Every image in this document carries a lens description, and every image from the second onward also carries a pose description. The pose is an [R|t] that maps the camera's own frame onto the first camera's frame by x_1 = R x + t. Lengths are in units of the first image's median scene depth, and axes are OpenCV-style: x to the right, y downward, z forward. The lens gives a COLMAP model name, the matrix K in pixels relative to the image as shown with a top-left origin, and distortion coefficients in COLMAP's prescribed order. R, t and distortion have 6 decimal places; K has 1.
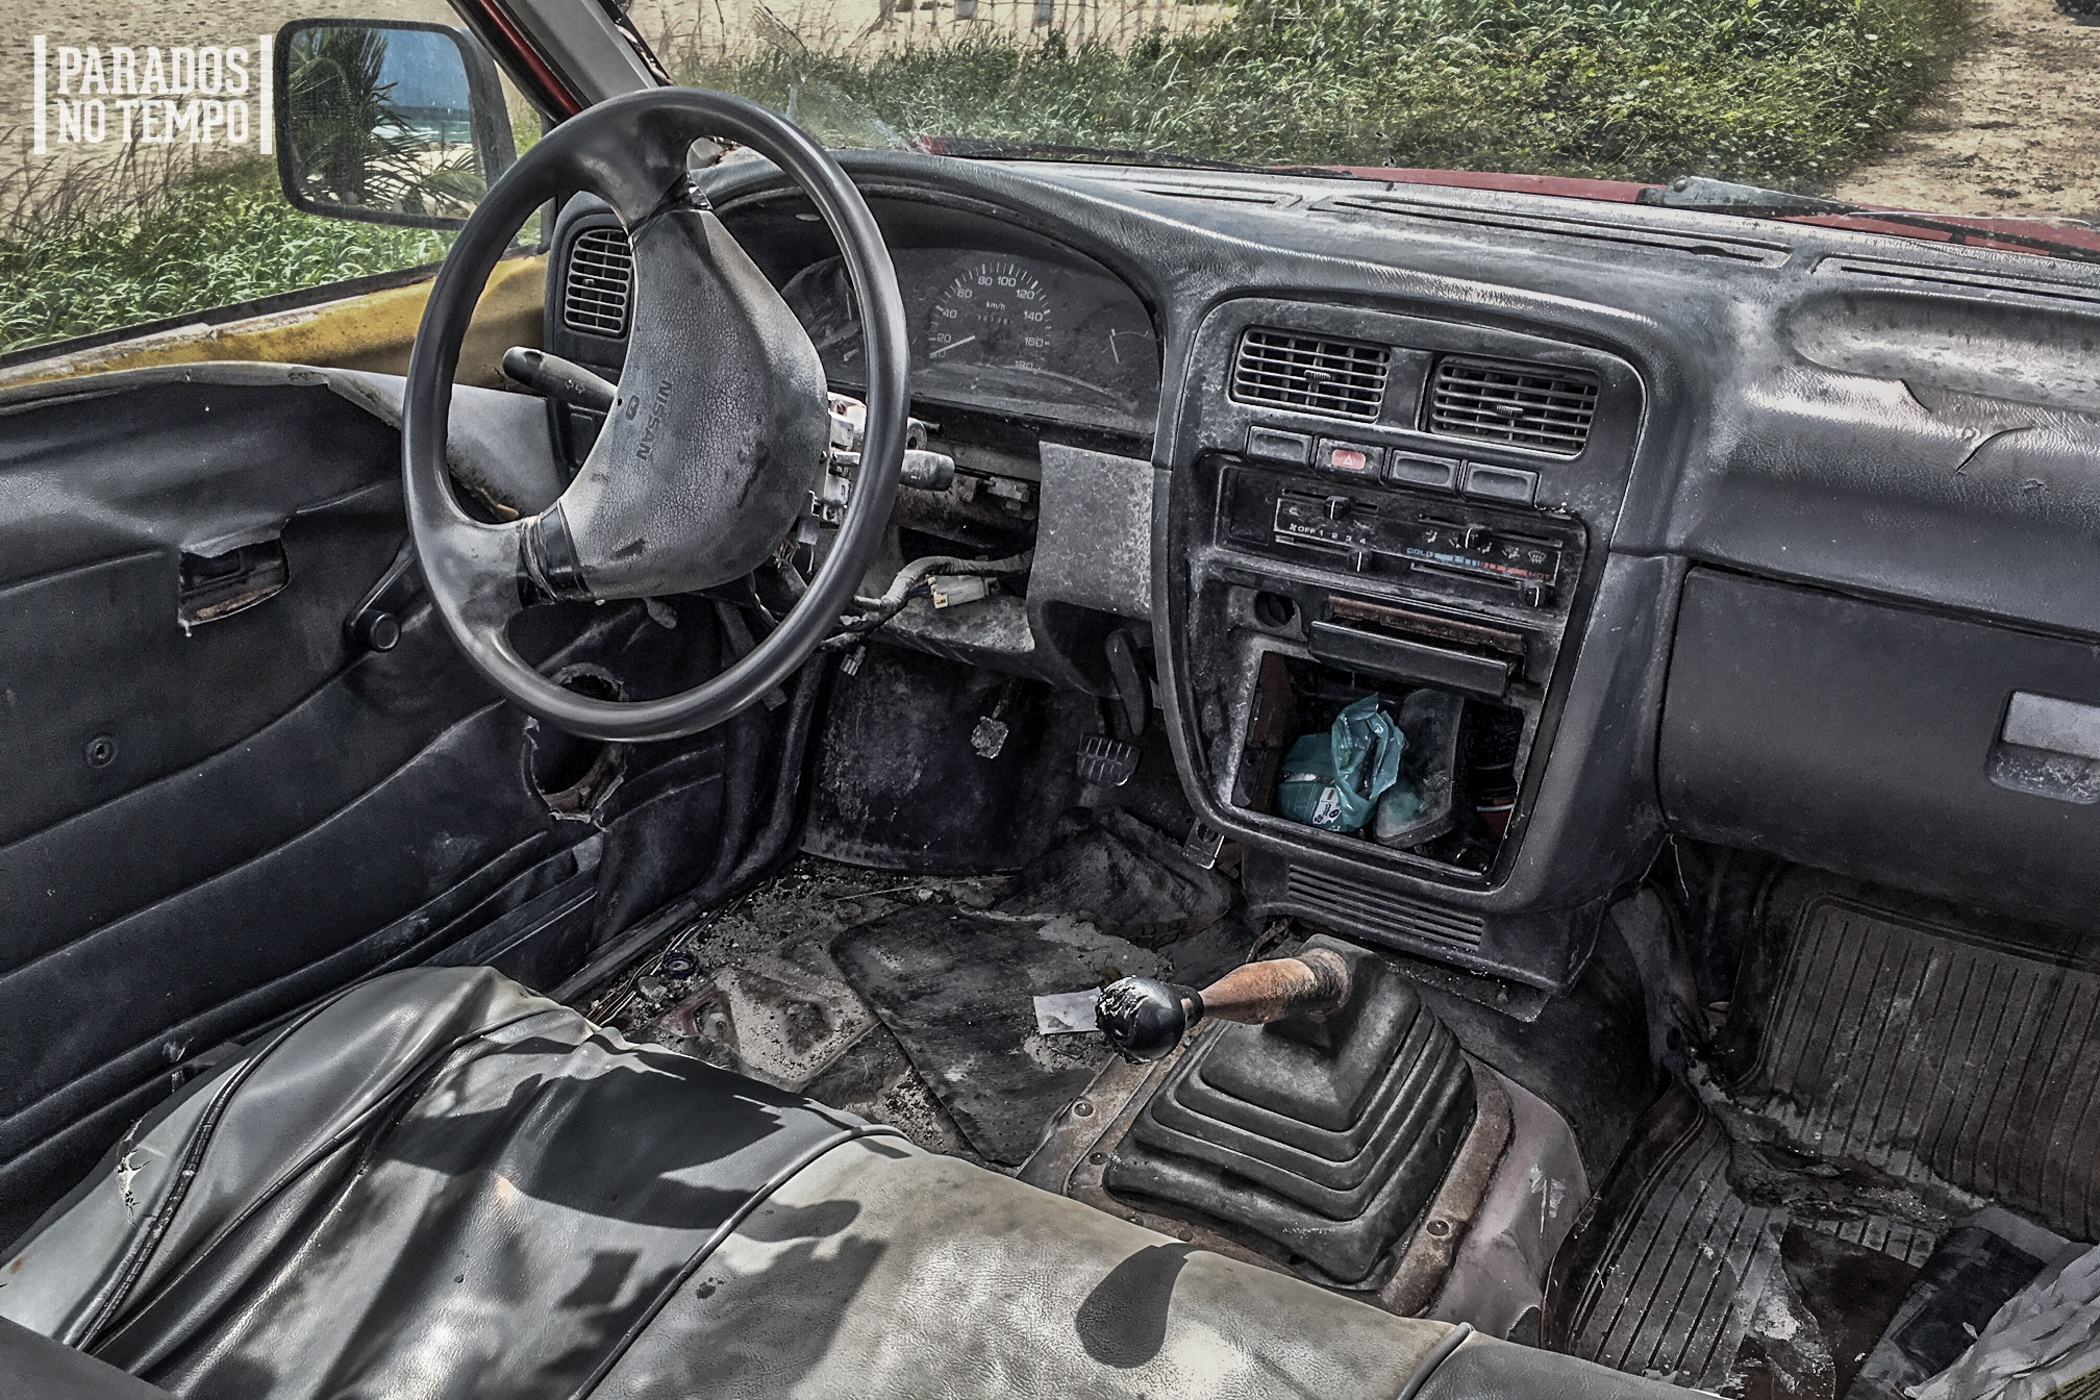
lens RADIAL K [[1790.0, 0, 1051.1], [0, 1790.0, 810.4], [0, 0, 1]] dist [0.055096, -0.003331]
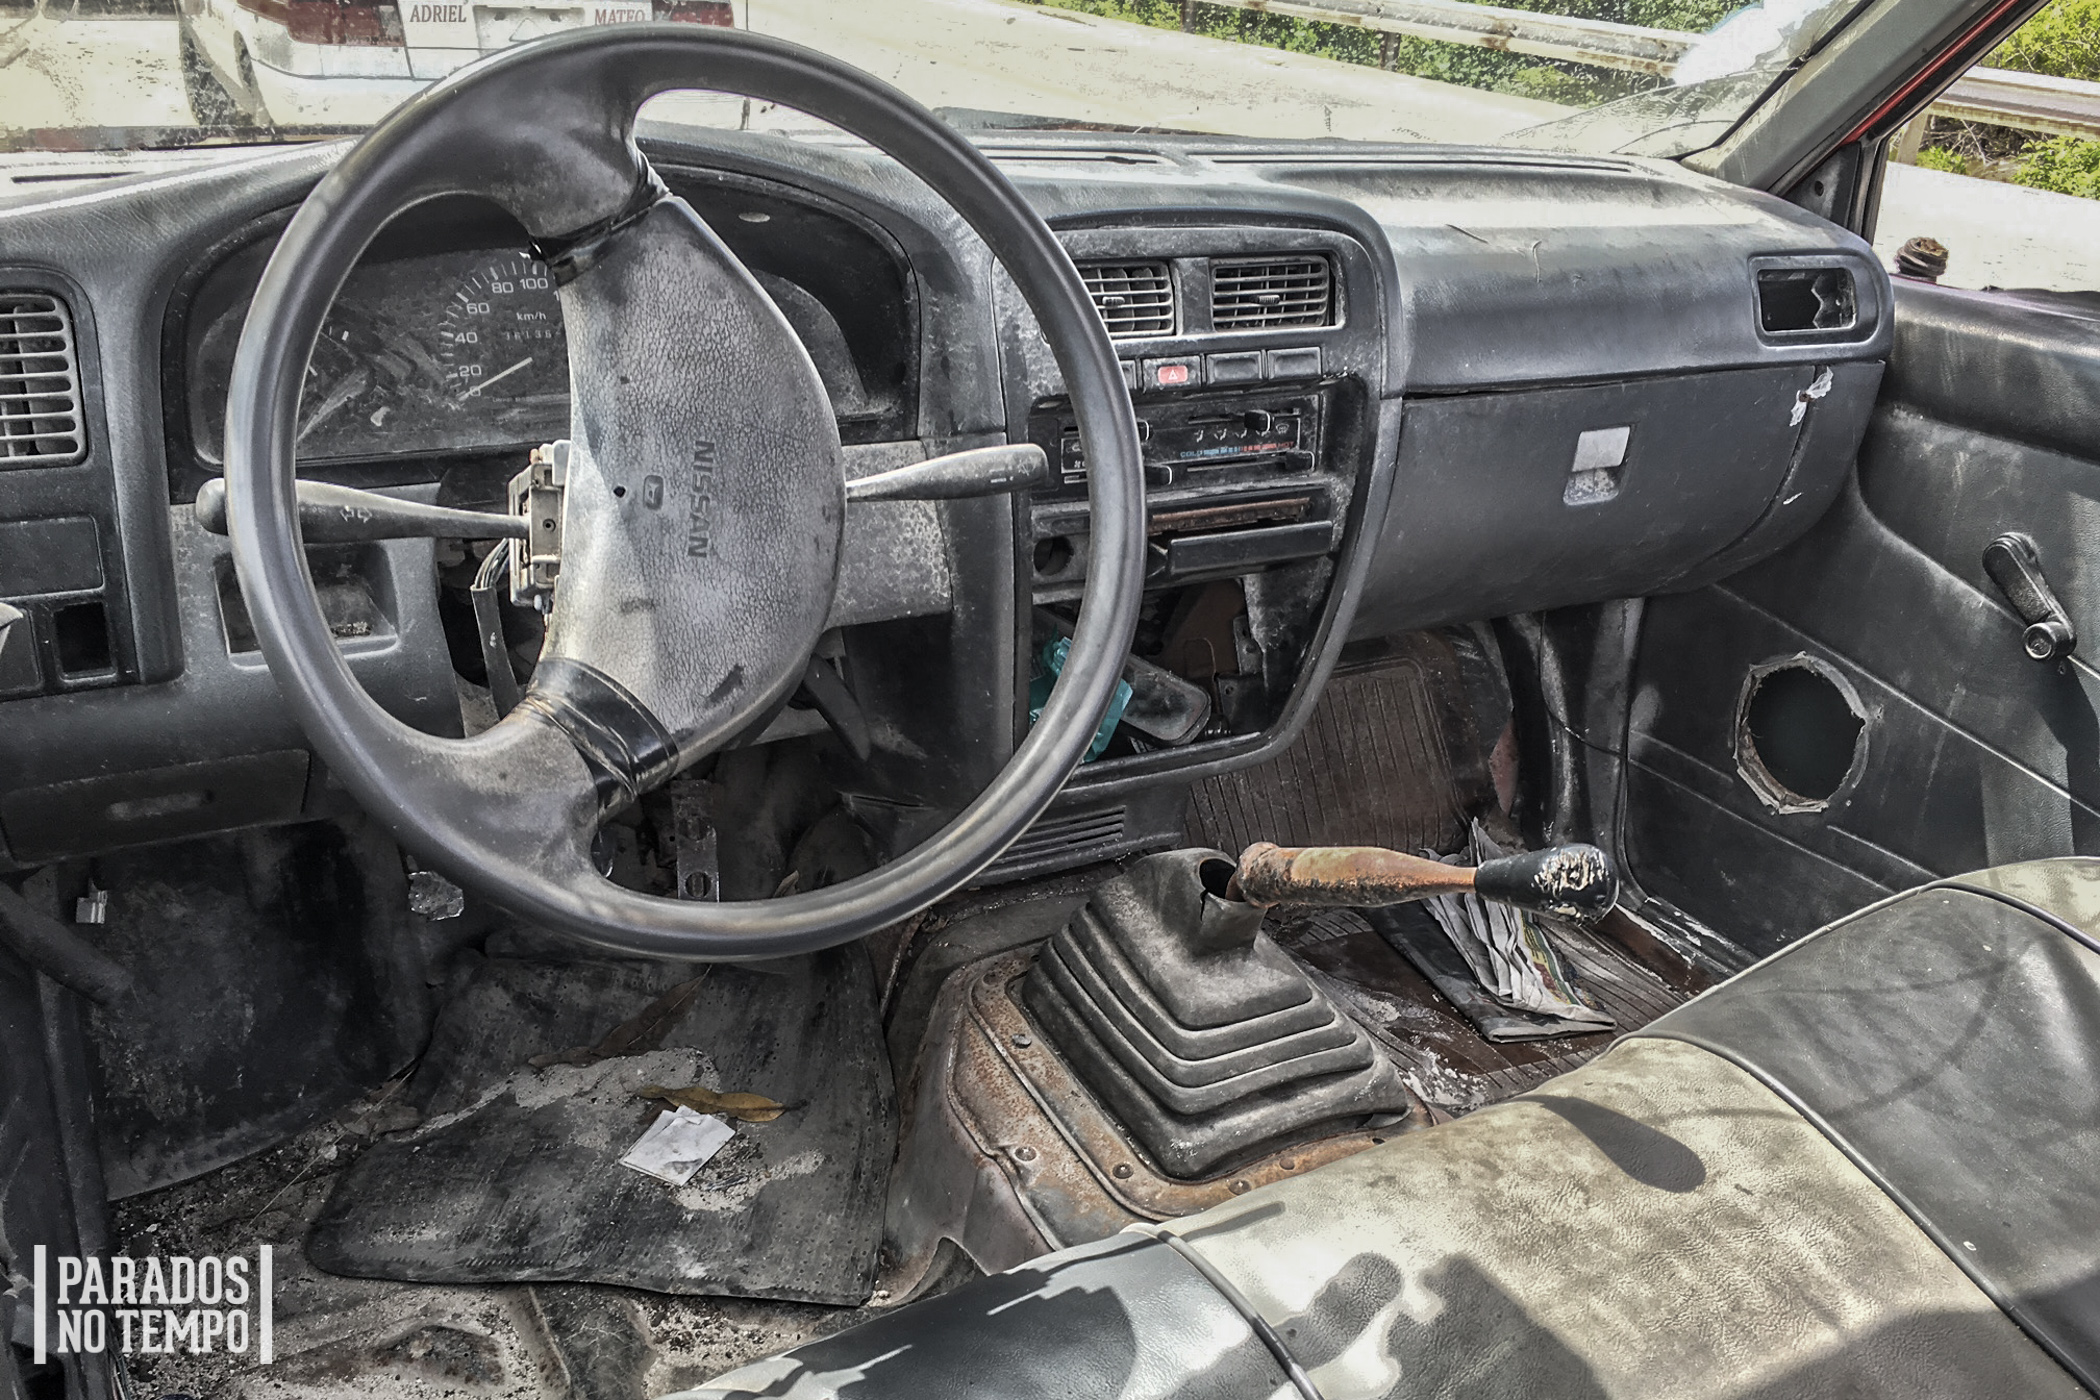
lens RADIAL K [[1791.6, 0, 1050.1], [0, 1791.6, 752.4], [0, 0, 1]] dist [0.076365, -0.087576]
pose [[0.509861, -0.344935, 0.788075, -0.715562], [0.365667, 0.916111, 0.164400, -0.186478], [-0.778672, 0.204353, 0.593220, 0.484493]]
